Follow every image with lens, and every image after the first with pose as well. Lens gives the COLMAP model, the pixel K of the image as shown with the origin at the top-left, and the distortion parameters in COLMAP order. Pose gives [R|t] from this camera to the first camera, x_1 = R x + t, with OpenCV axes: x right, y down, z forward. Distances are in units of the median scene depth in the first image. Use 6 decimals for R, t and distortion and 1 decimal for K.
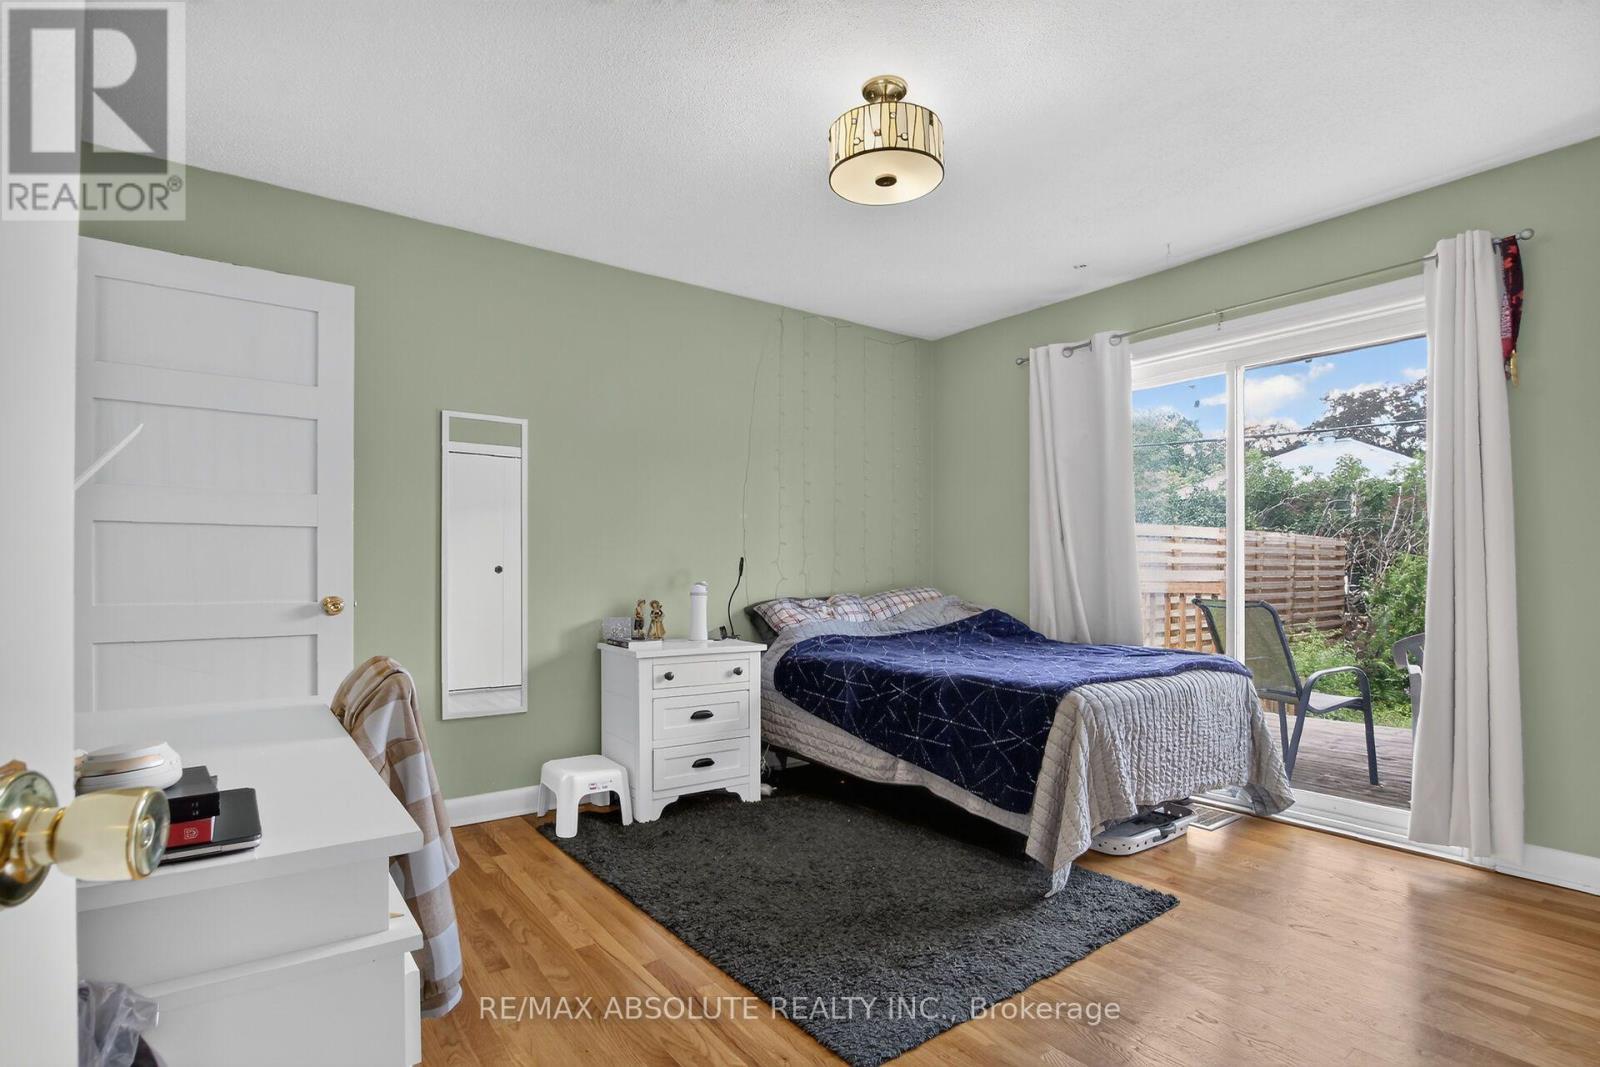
lens RADIAL K [[824.5, 0, 800.5], [0, 824.5, 570.8], [0, 0, 1]] dist [-0.001907, -0.000399]
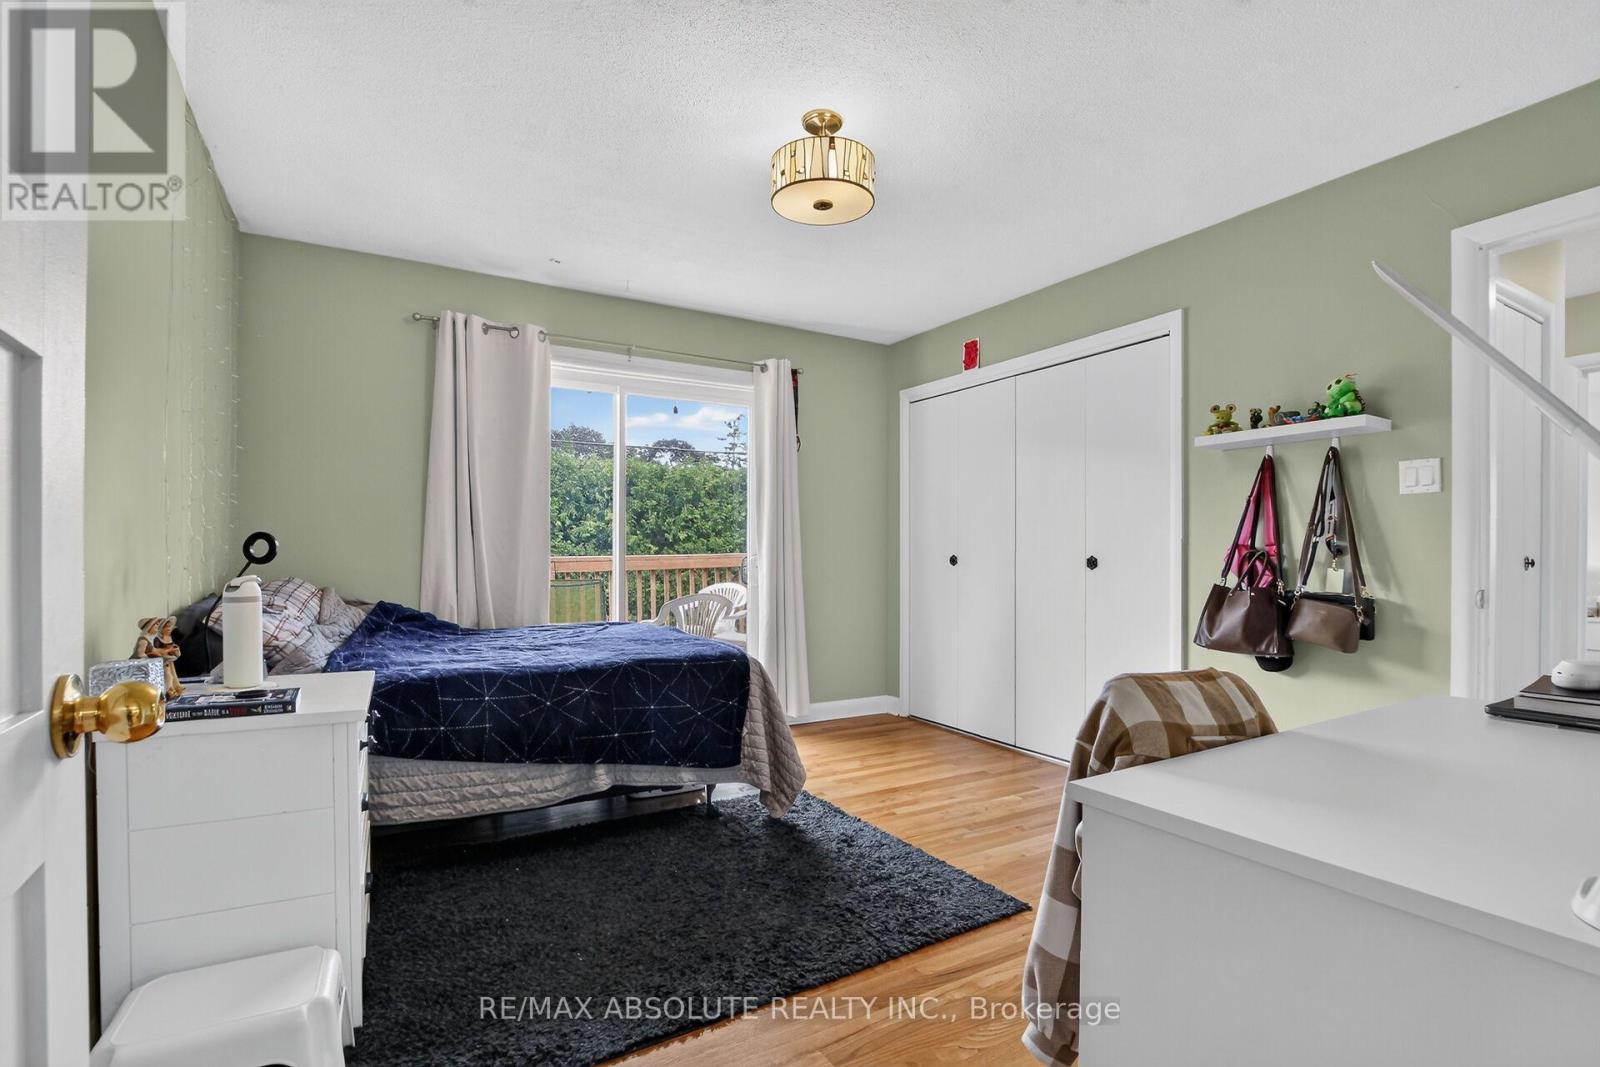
lens RADIAL K [[773.4, 0, 807.7], [0, 773.4, 557.3], [0, 0, 1]] dist [-0.028937, -0.000010]
pose [[0.101445, -0.009129, 0.994799, -0.647867], [-0.000111, 0.999958, 0.009188, -0.006570], [-0.994841, -0.001042, 0.101440, 0.639061]]
